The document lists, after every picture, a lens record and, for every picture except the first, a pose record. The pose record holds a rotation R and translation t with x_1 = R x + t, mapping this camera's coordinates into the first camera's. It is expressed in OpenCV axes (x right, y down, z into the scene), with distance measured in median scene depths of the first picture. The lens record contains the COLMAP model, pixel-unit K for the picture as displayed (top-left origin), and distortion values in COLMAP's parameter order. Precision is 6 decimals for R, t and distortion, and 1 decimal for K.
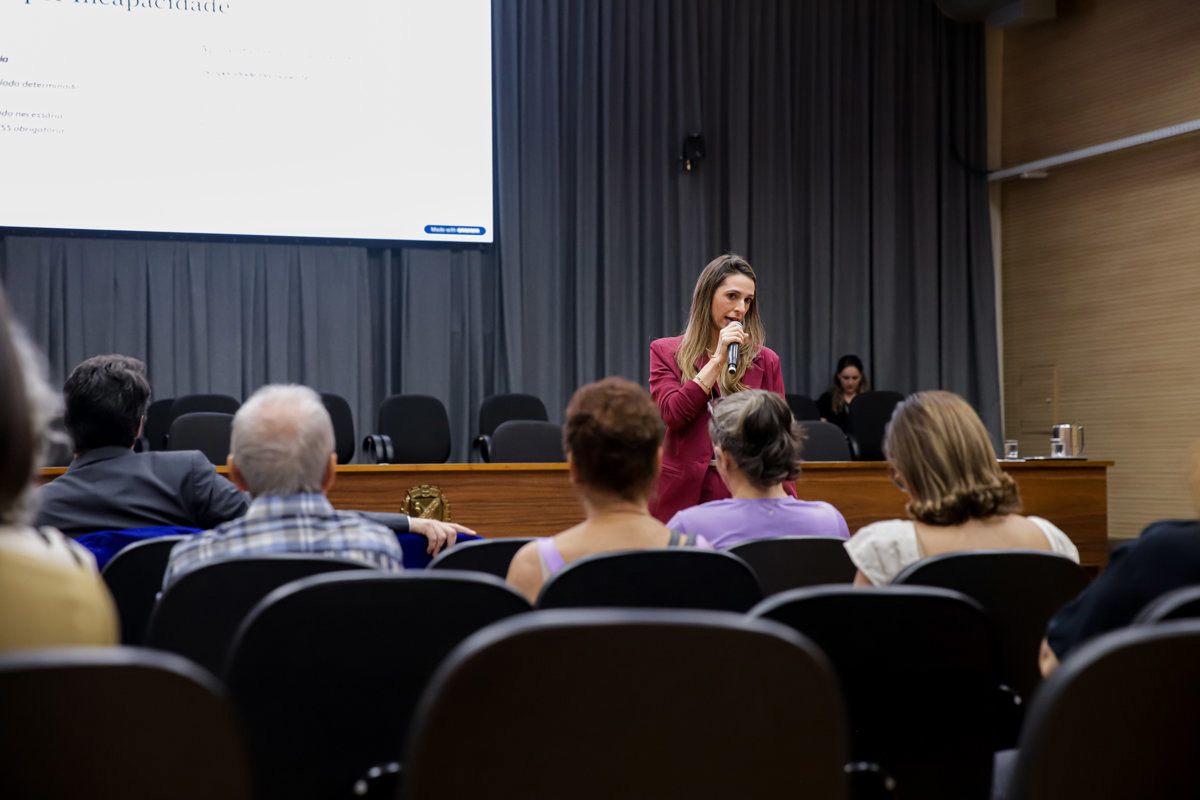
lens RADIAL K [[2281.4, 0, 593.0], [0, 2281.4, 397.3], [0, 0, 1]] dist [0.206932, 0.000000]
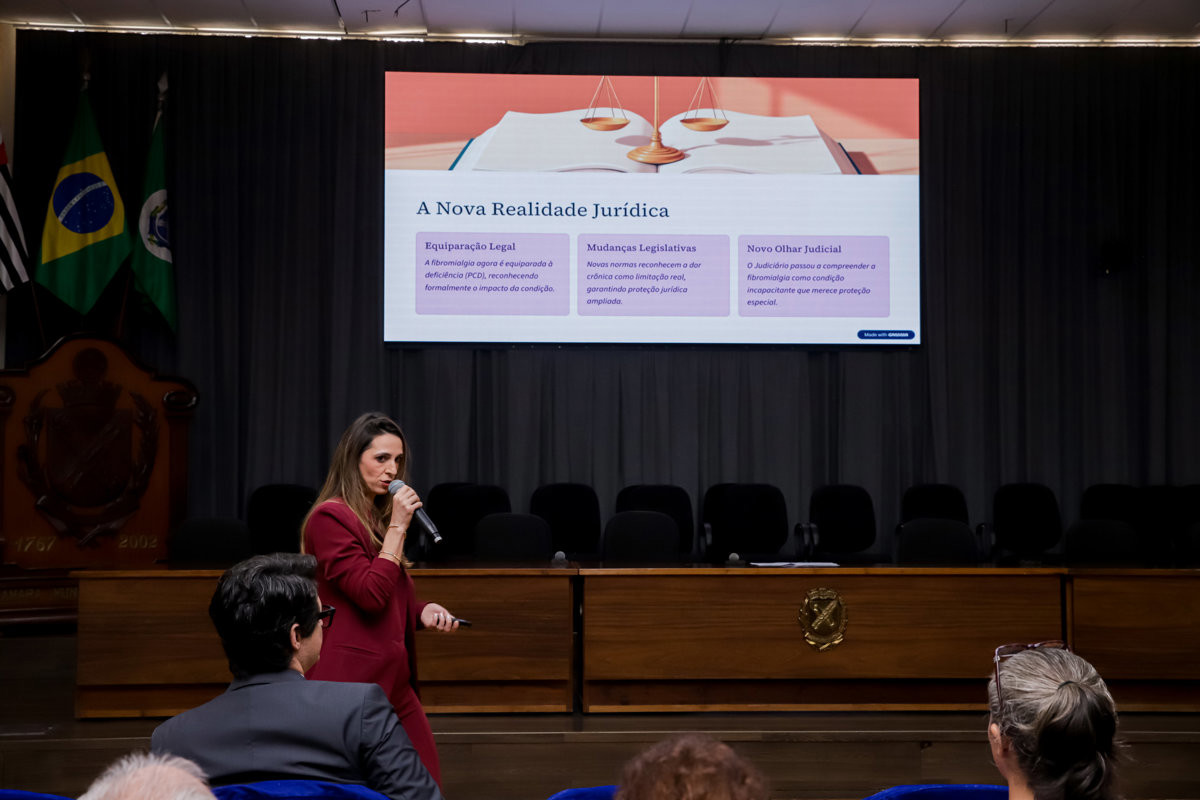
lens RADIAL K [[1649.0, 0, 592.2], [0, 1649.0, 424.0], [0, 0, 1]] dist [0.094203, 0.000000]
pose [[0.961447, -0.003411, -0.274970, 0.025353], [0.001702, 0.999978, -0.006453, -0.024122], [0.274986, 0.005736, 0.961431, 0.174027]]
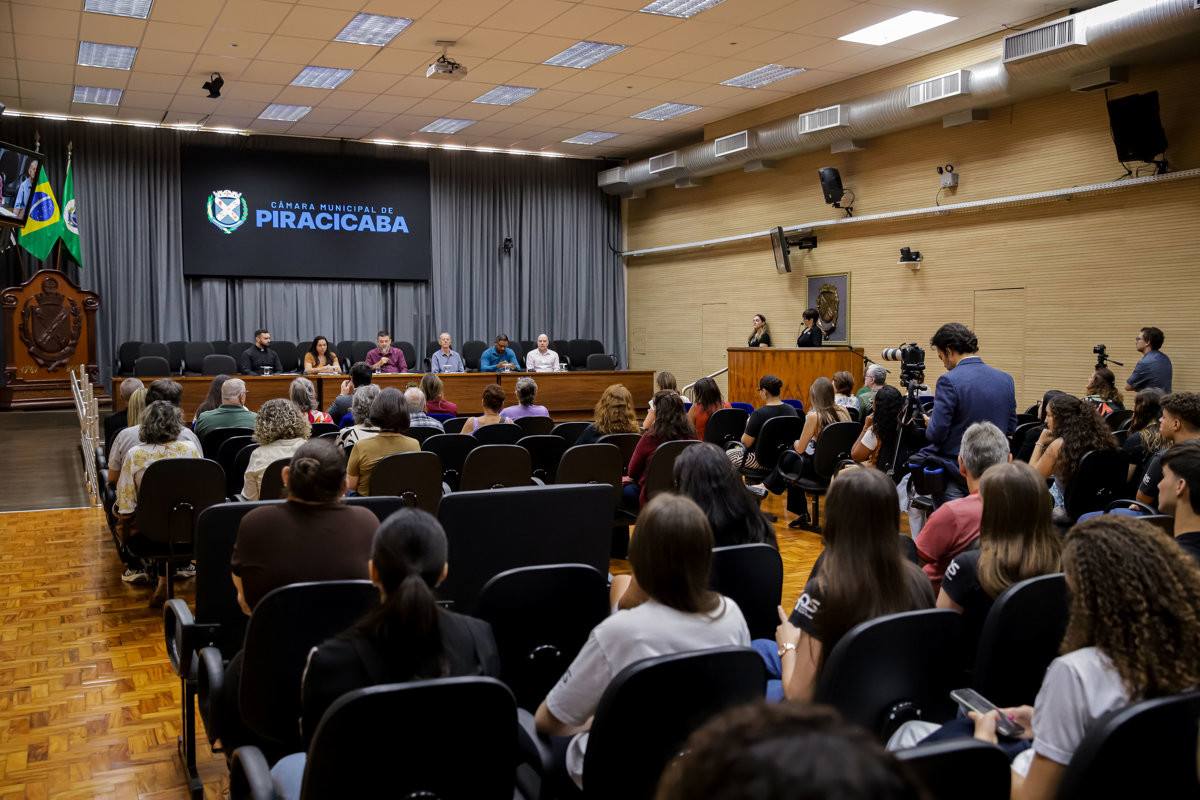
lens RADIAL K [[1150.9, 0, 596.3], [0, 1150.9, 400.0], [0, 0, 1]] dist [0.013688, 0.000000]
pose [[0.992641, -0.000715, 0.121089, -0.015764], [-0.009613, 0.996361, 0.084690, -0.045470], [-0.120709, -0.085231, 0.989022, -0.323172]]
